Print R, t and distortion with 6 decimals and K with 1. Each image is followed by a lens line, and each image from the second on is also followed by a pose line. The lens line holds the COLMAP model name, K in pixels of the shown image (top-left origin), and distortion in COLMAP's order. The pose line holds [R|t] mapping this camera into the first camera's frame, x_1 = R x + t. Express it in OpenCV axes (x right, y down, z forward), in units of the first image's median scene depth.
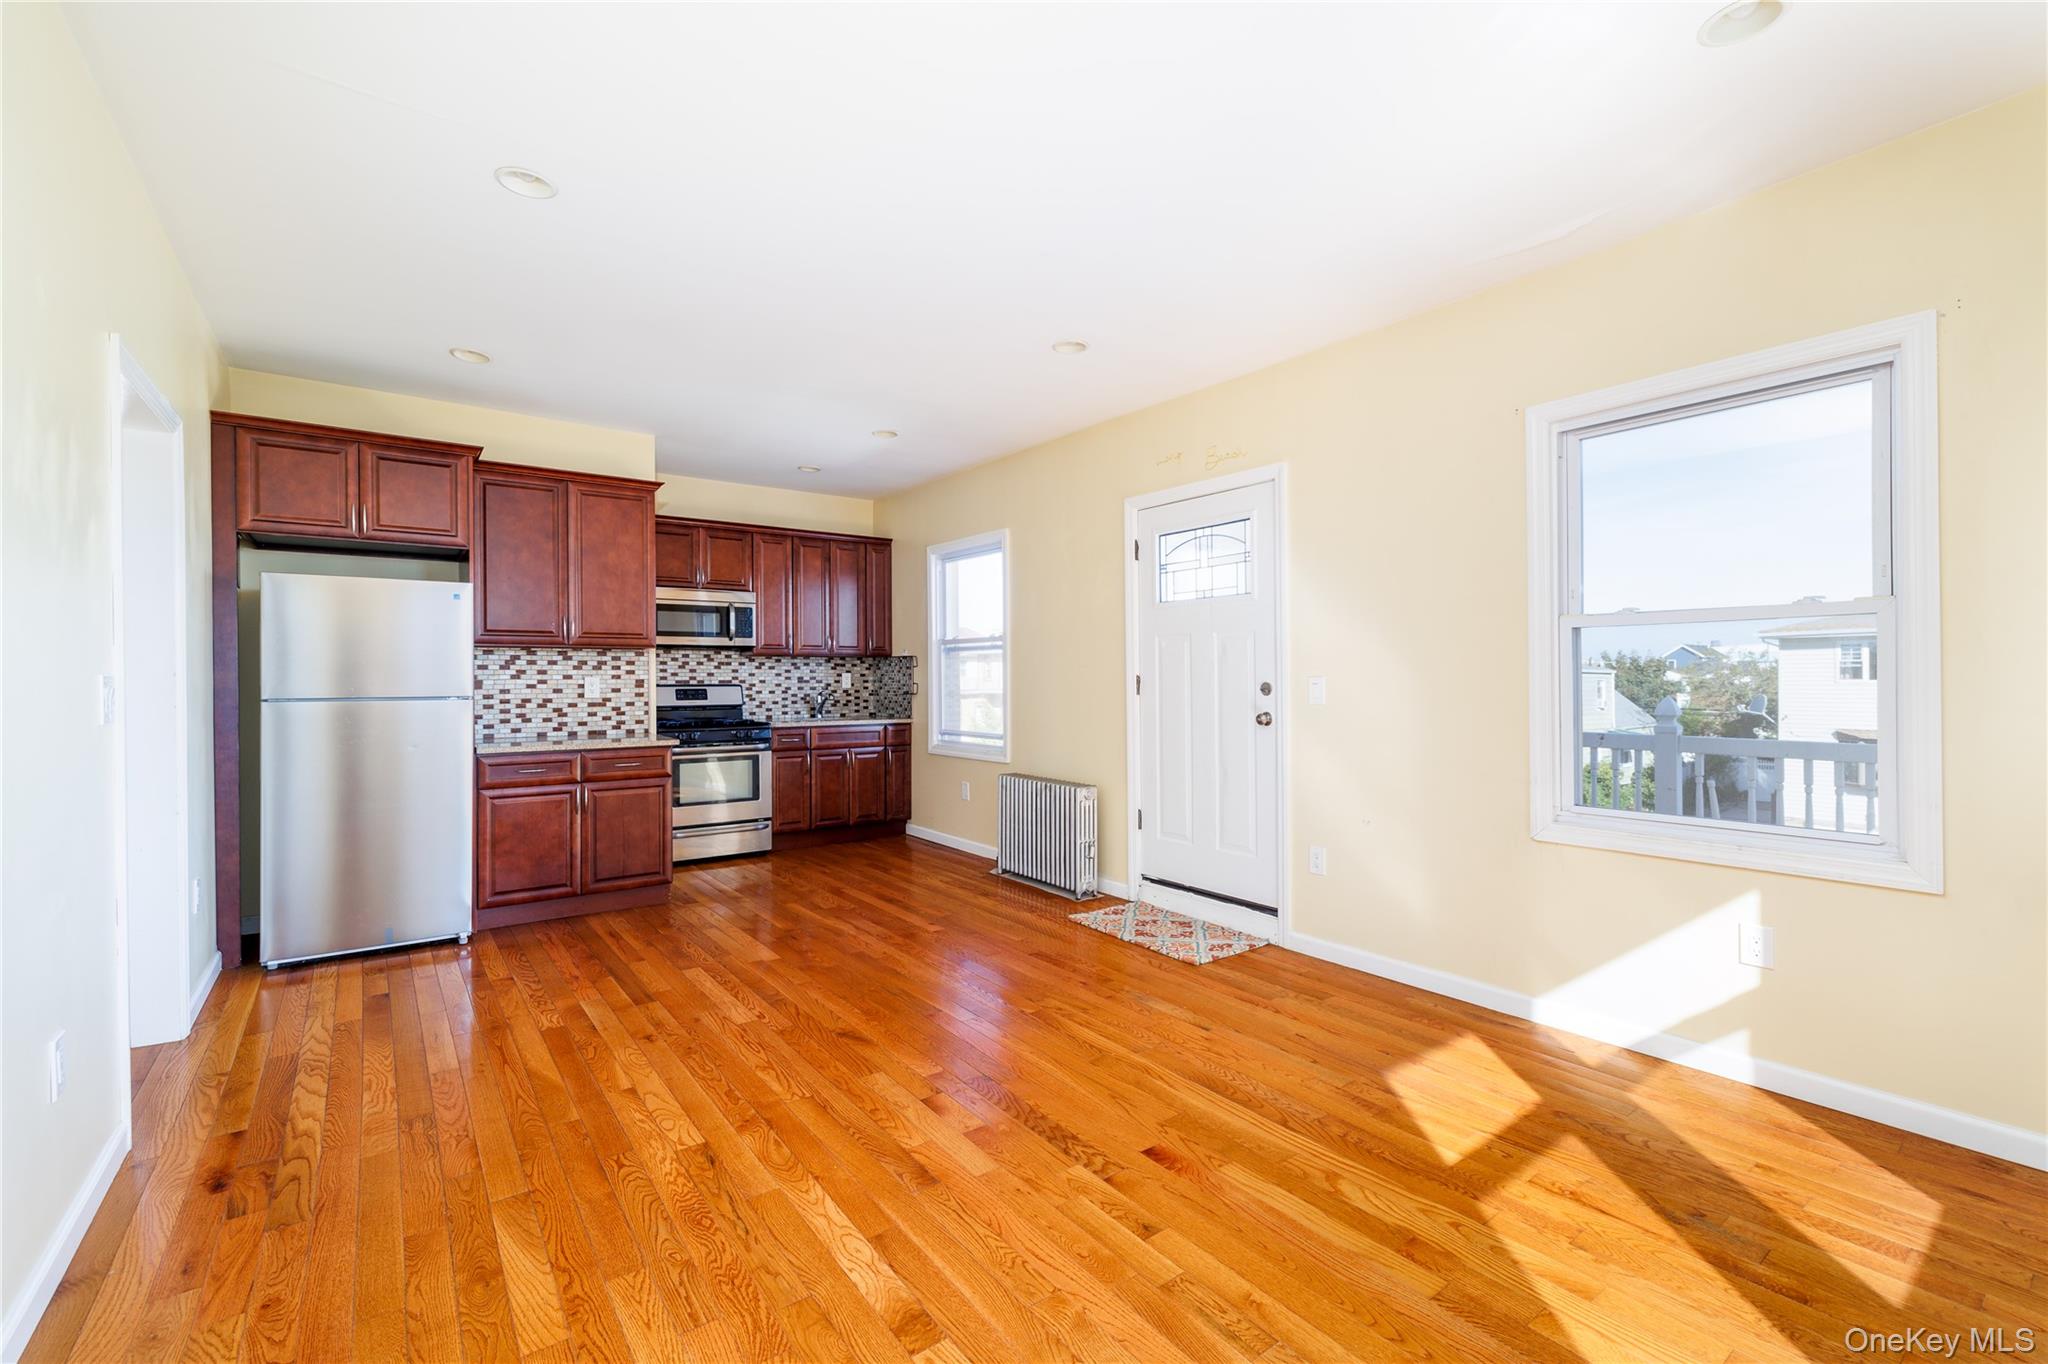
lens RADIAL K [[873.4, 0, 1005.1], [0, 873.4, 679.0], [0, 0, 1]] dist [-0.002247, 0.000333]
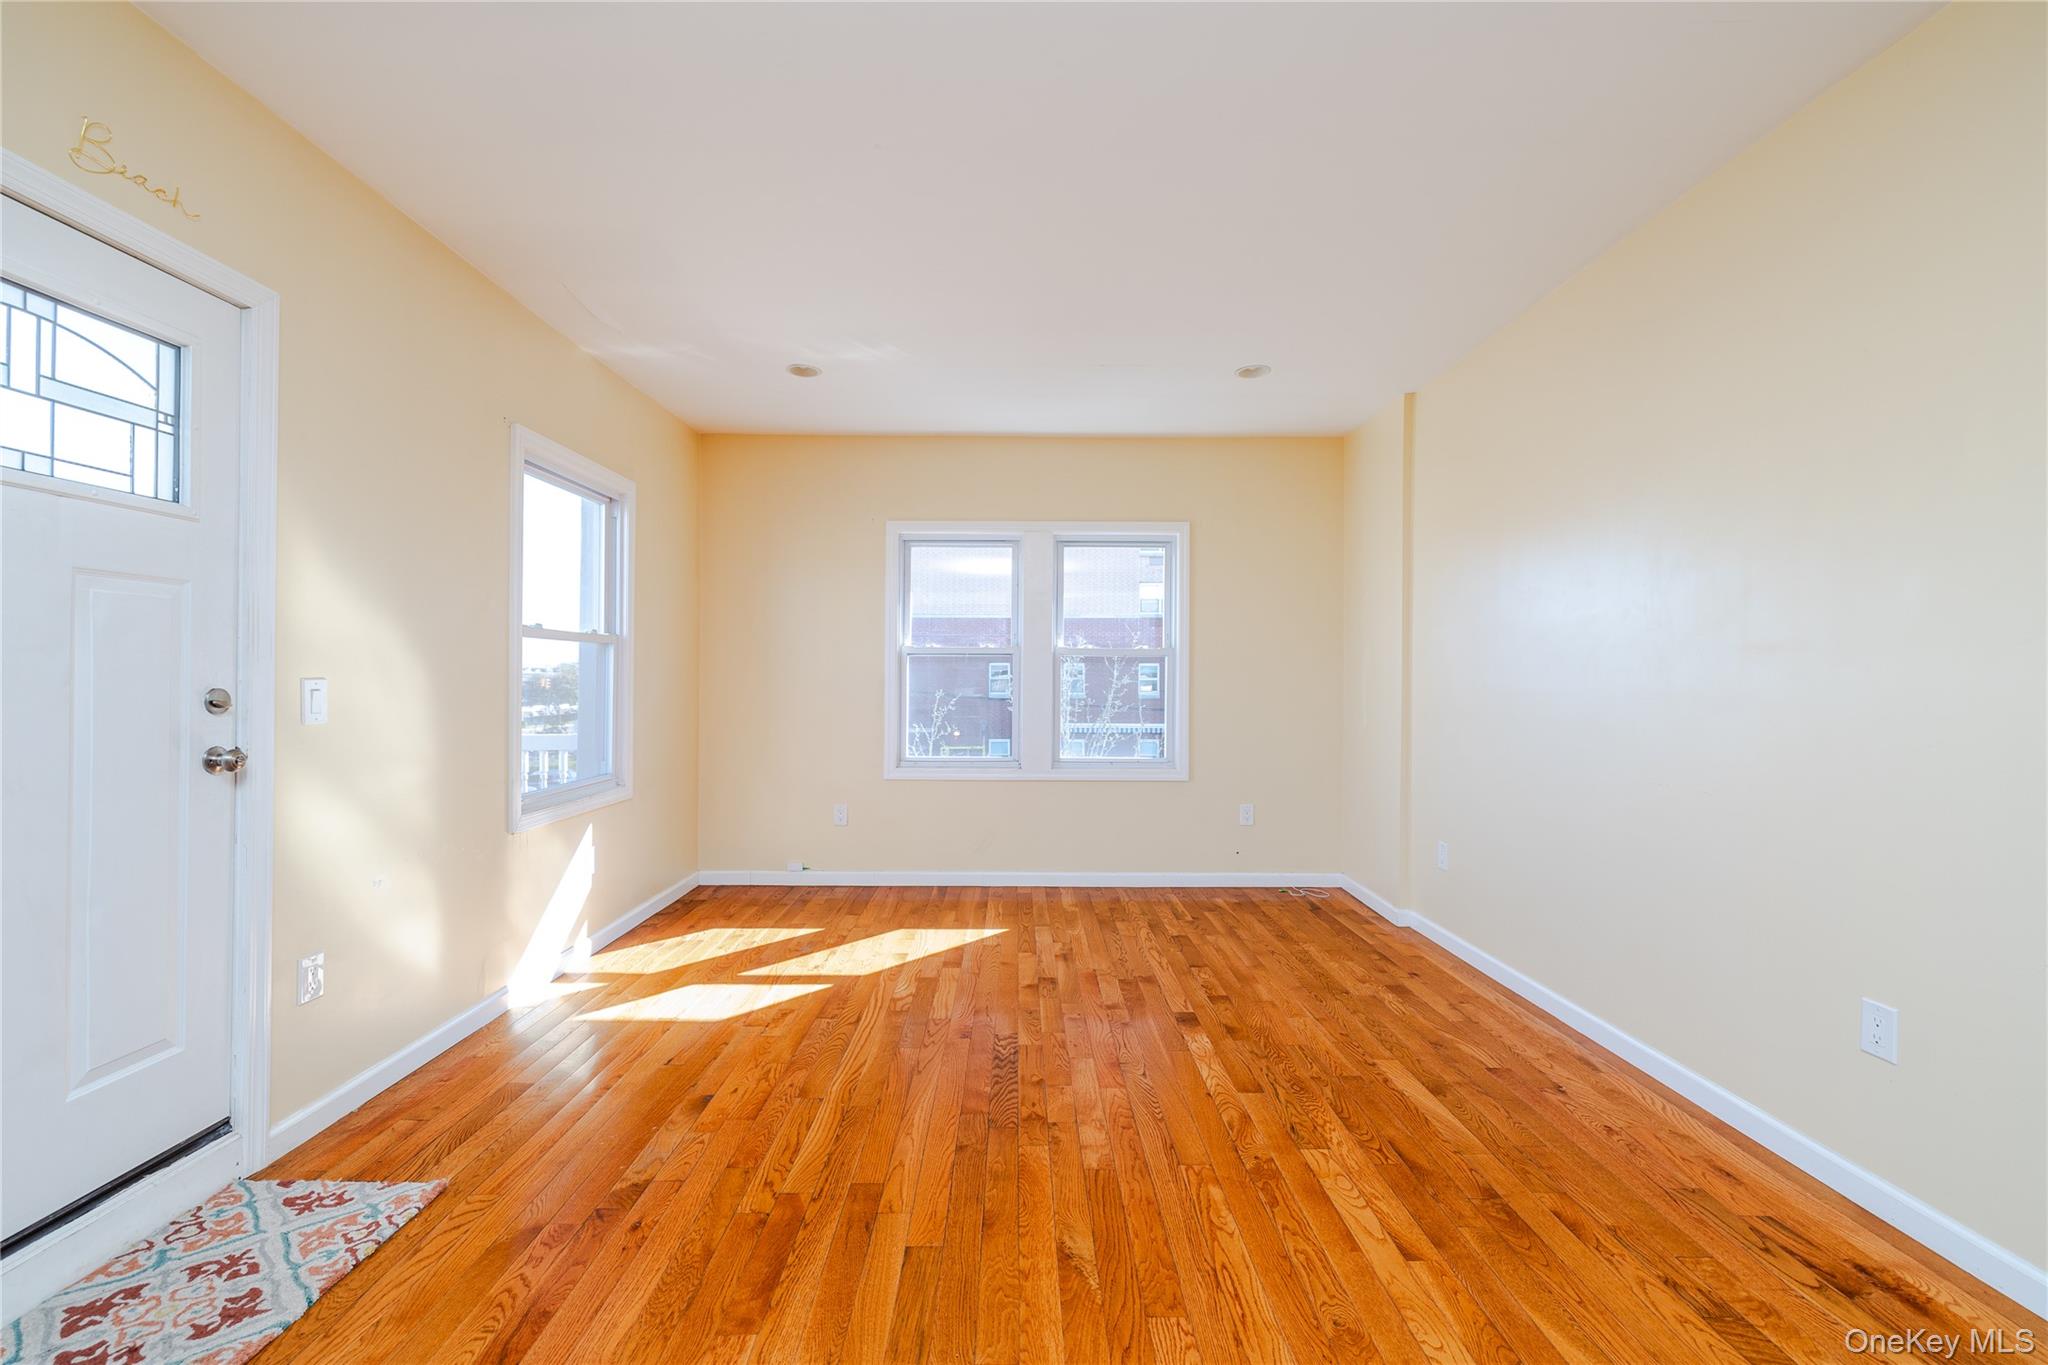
lens RADIAL K [[873.4, 0, 1007.5], [0, 873.4, 681.4], [0, 0, 1]] dist [-0.002247, 0.000333]
pose [[-0.807841, -0.001304, 0.589399, -0.270322], [-0.000249, 0.999998, 0.001871, -0.001038], [-0.589400, 0.001365, -0.807840, 0.819254]]
